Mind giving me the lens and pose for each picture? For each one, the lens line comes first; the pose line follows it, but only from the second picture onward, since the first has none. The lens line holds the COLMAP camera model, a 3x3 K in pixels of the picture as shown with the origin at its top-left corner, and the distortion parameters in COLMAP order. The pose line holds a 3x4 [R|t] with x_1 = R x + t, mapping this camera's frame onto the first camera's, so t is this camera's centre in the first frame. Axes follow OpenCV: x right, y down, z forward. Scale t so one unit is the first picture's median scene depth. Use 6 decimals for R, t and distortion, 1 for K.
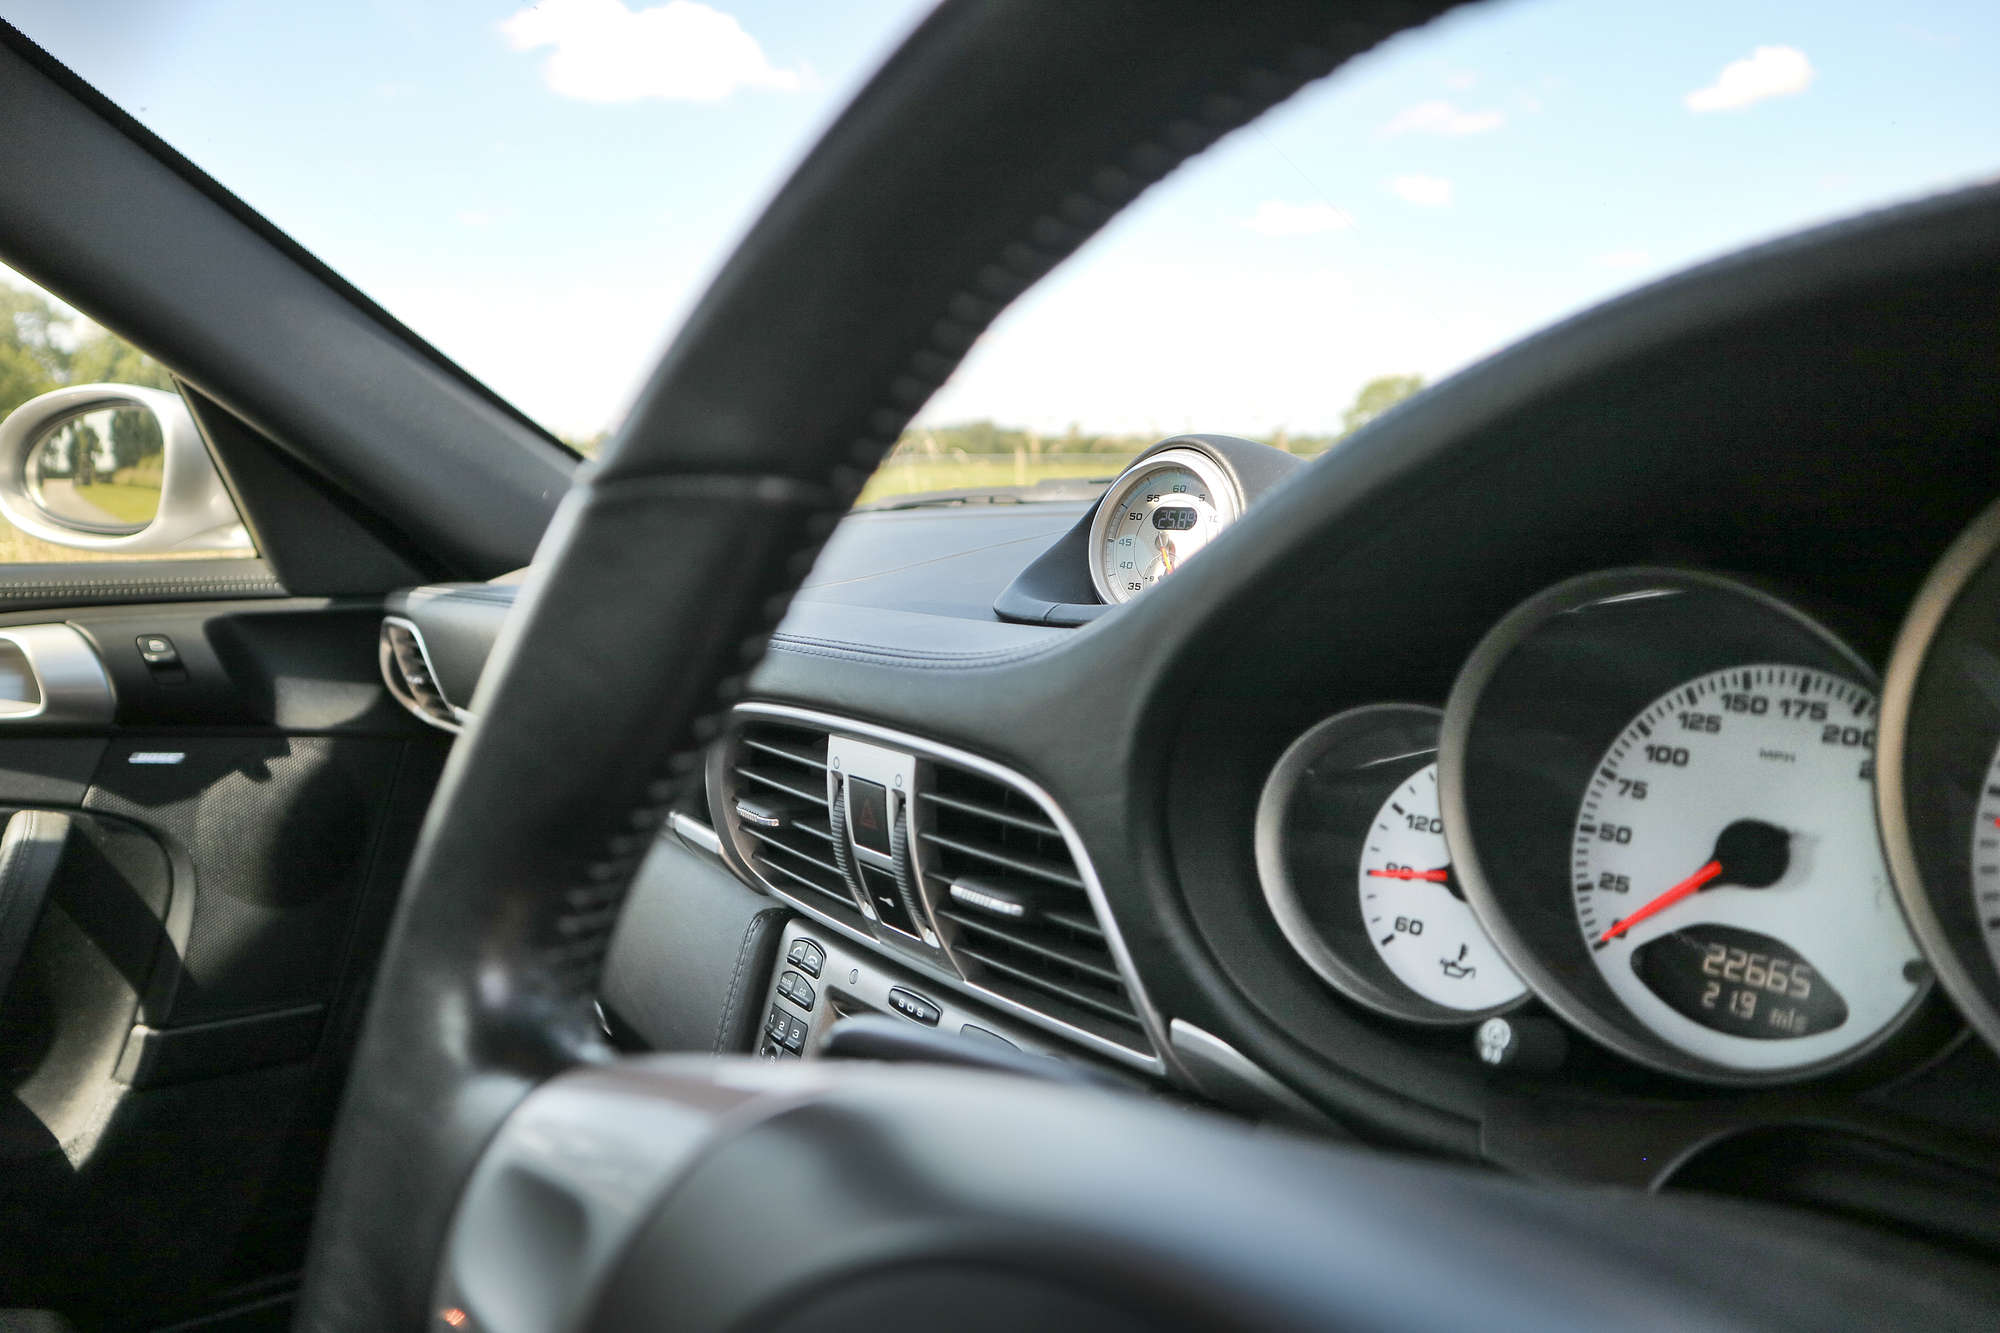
lens RADIAL K [[1520.4, 0, 1010.4], [0, 1520.4, 652.0], [0, 0, 1]] dist [-0.106457, 0.100818]
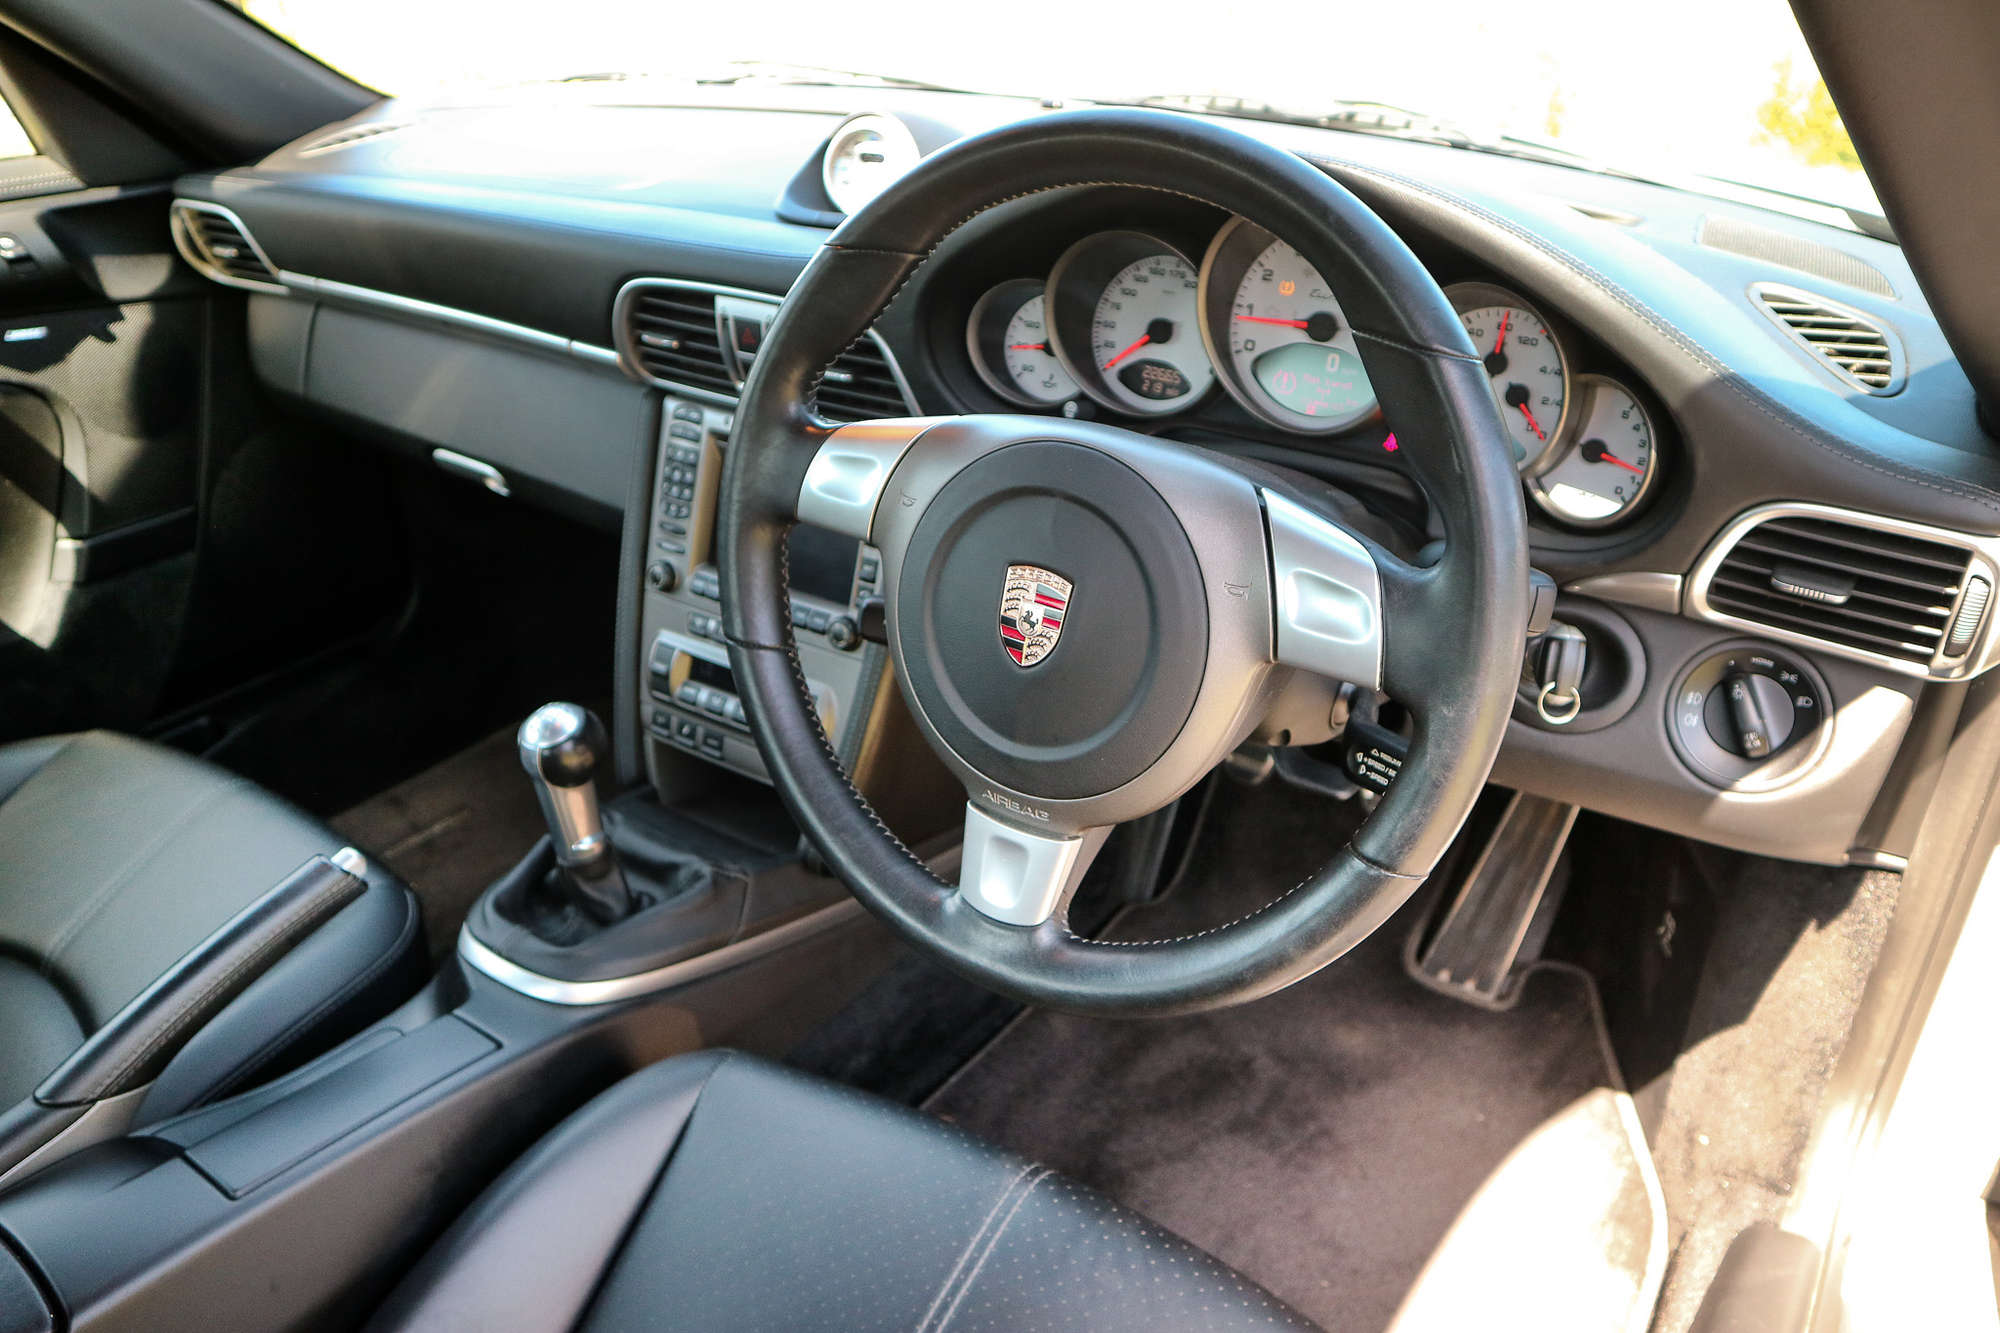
lens RADIAL K [[1520.4, 0, 1010.4], [0, 1520.4, 652.0], [0, 0, 1]] dist [-0.106457, 0.100818]
pose [[0.936873, -0.156549, 0.312668, -0.438647], [0.033218, 0.929983, 0.366099, -0.211187], [-0.348089, -0.332602, 0.876476, -0.937377]]
